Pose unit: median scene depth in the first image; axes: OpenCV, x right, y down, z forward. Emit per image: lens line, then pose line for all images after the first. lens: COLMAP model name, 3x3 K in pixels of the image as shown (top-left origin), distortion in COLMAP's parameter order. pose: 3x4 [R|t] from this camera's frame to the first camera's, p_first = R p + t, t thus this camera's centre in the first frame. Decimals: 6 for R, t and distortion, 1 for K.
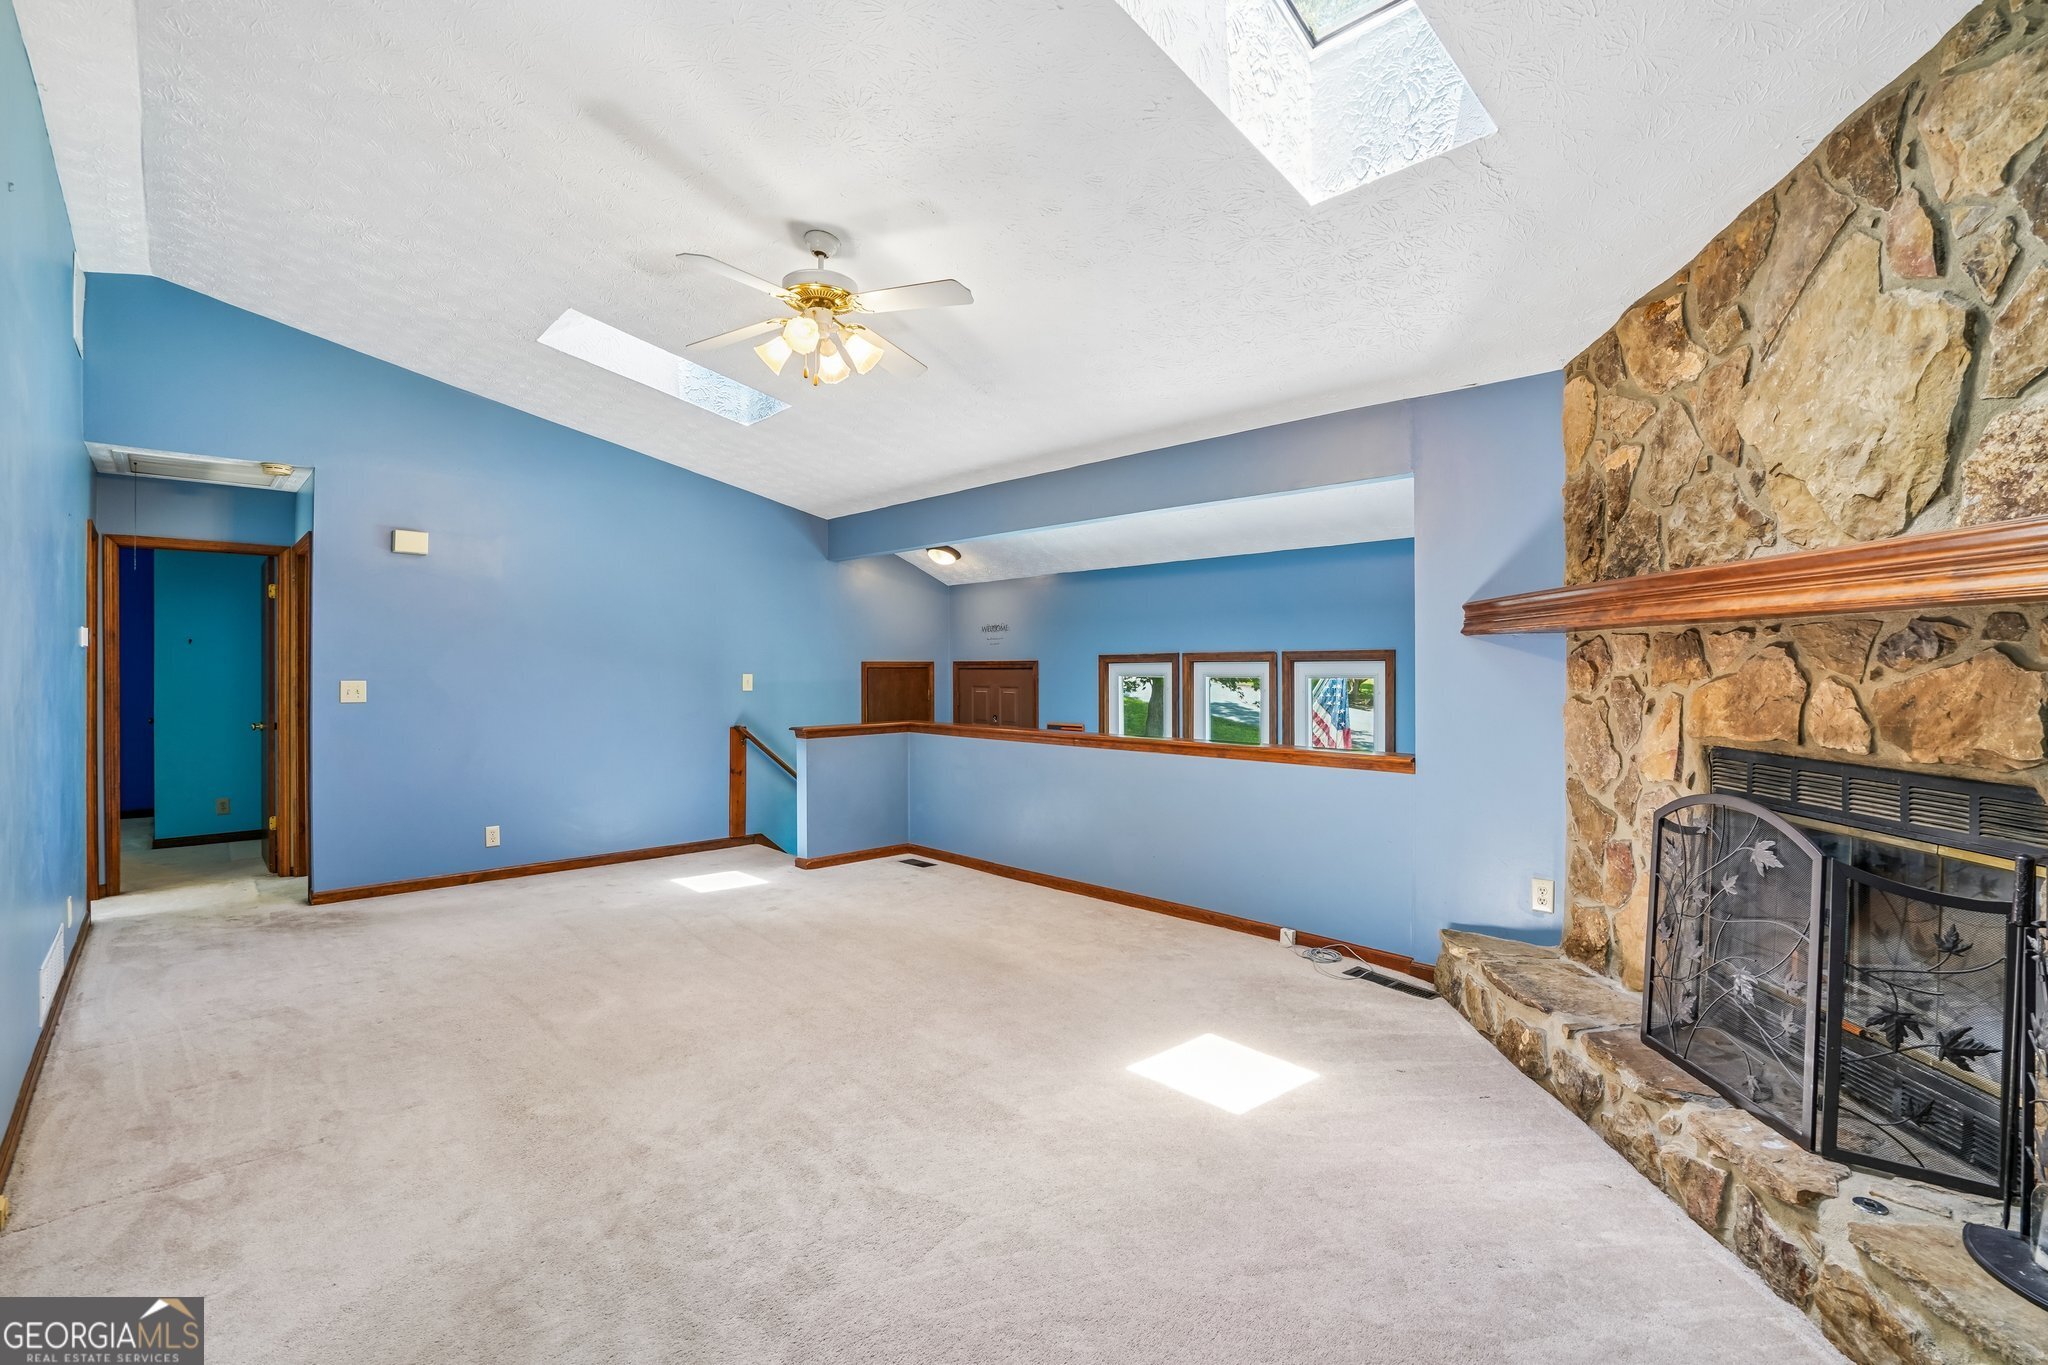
lens RADIAL K [[965.6, 0, 1067.7], [0, 965.6, 668.2], [0, 0, 1]] dist [-0.044851, 0.016448]
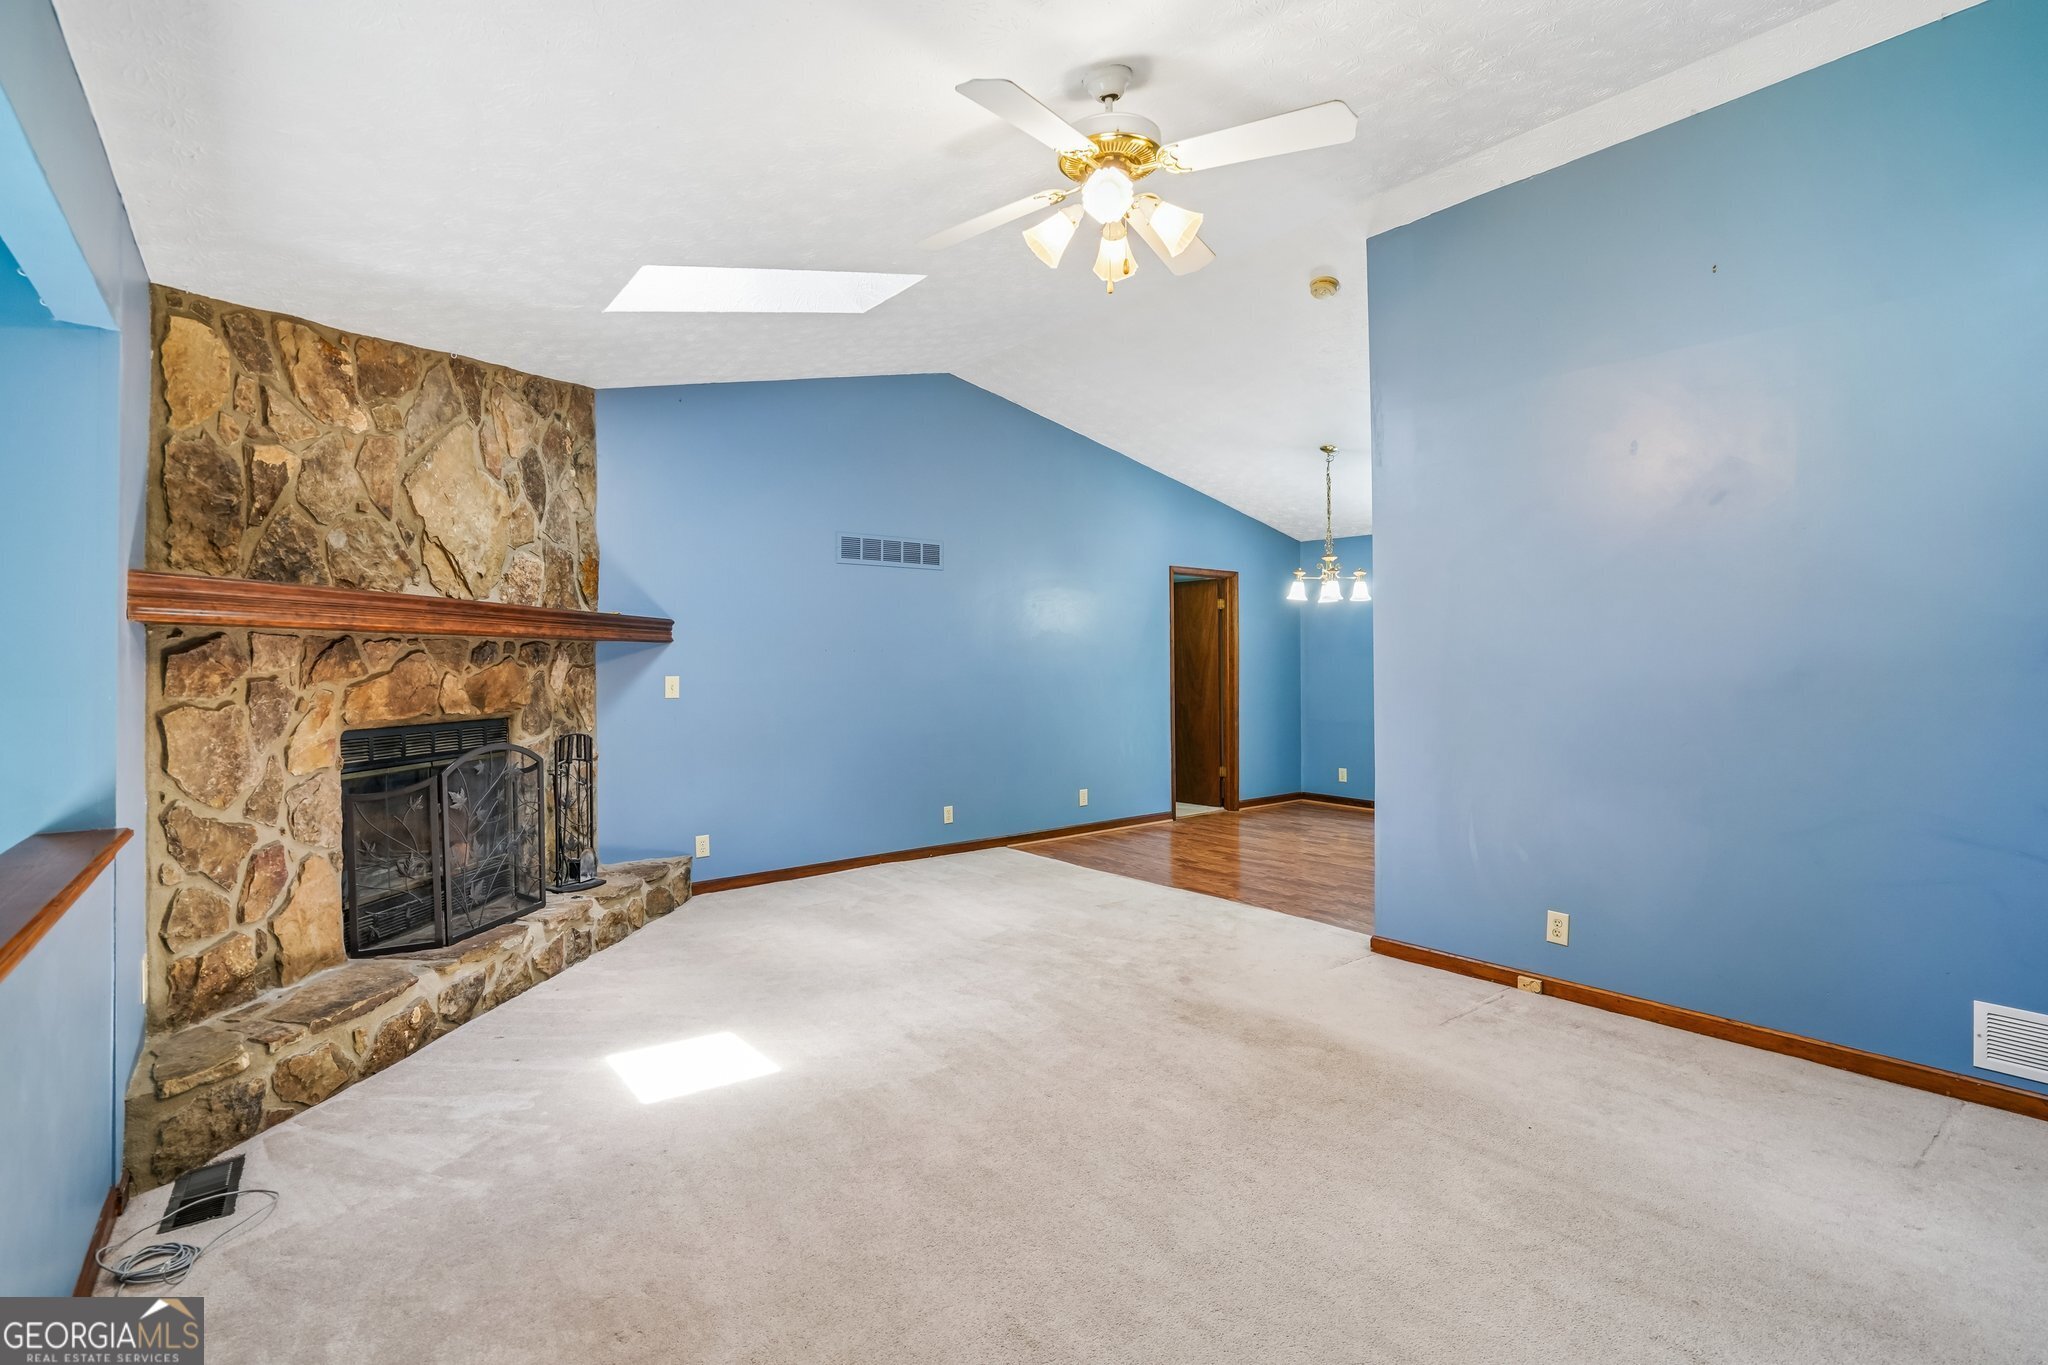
lens RADIAL K [[965.6, 0, 1071.9], [0, 965.6, 647.9], [0, 0, 1]] dist [-0.044851, 0.016448]
pose [[-0.998066, 0.006412, 0.061835, -0.349784], [0.005634, 0.999903, -0.012737, -0.004992], [-0.061910, -0.012364, -0.998005, 2.225642]]
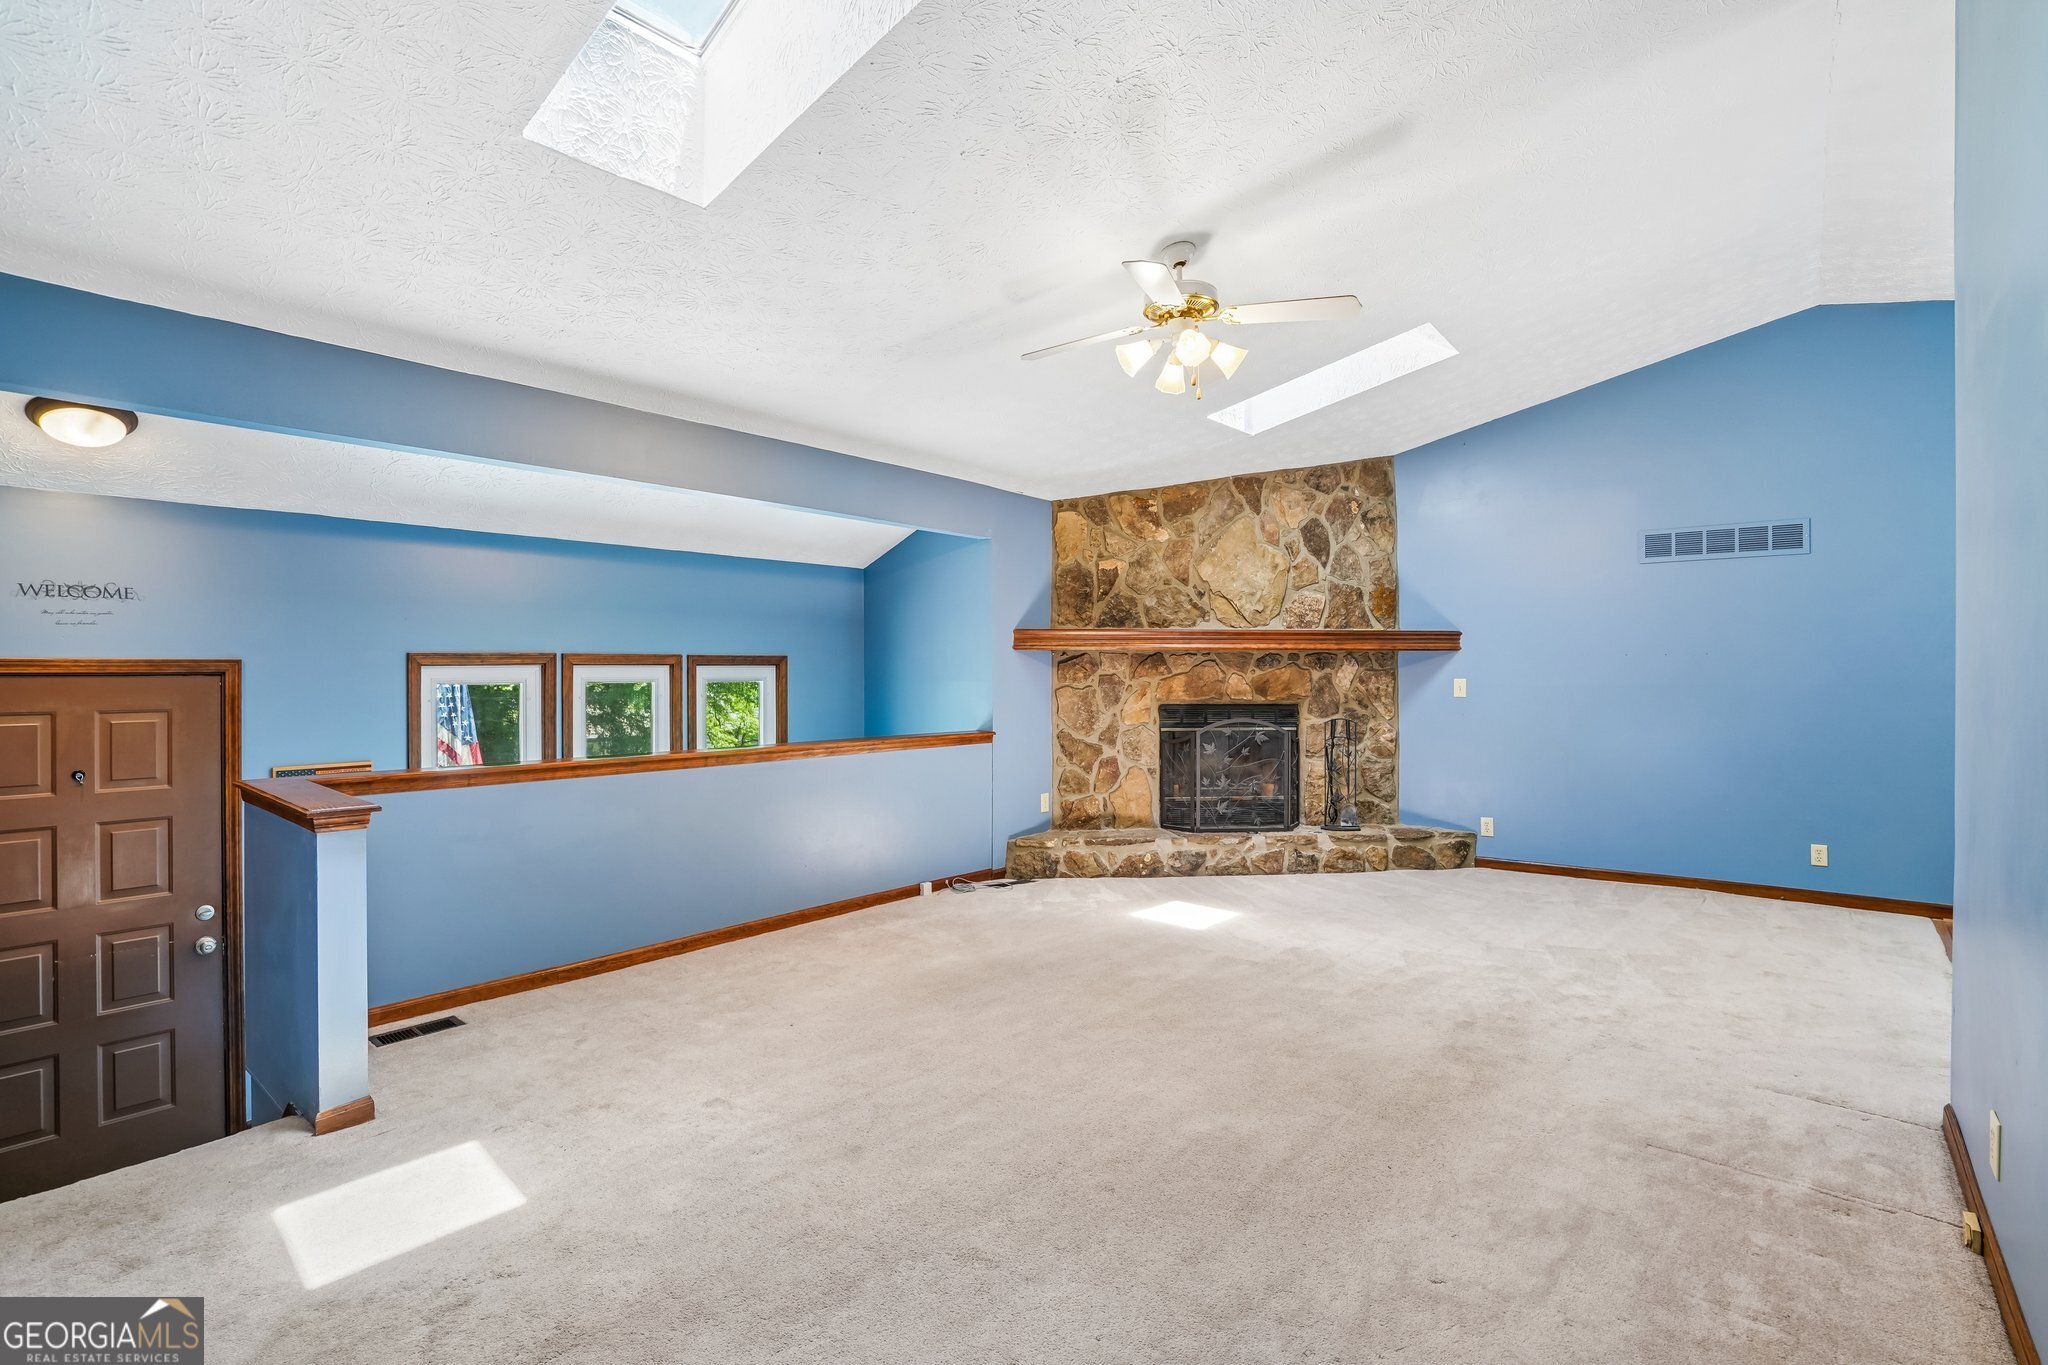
lens RADIAL K [[965.6, 0, 983.5], [0, 965.6, 681.0], [0, 0, 1]] dist [-0.044851, 0.016448]
pose [[-0.095721, -0.006939, 0.995384, -1.620220], [0.003190, 0.999968, 0.007278, 0.008200], [-0.995403, 0.003872, -0.095696, 1.689523]]
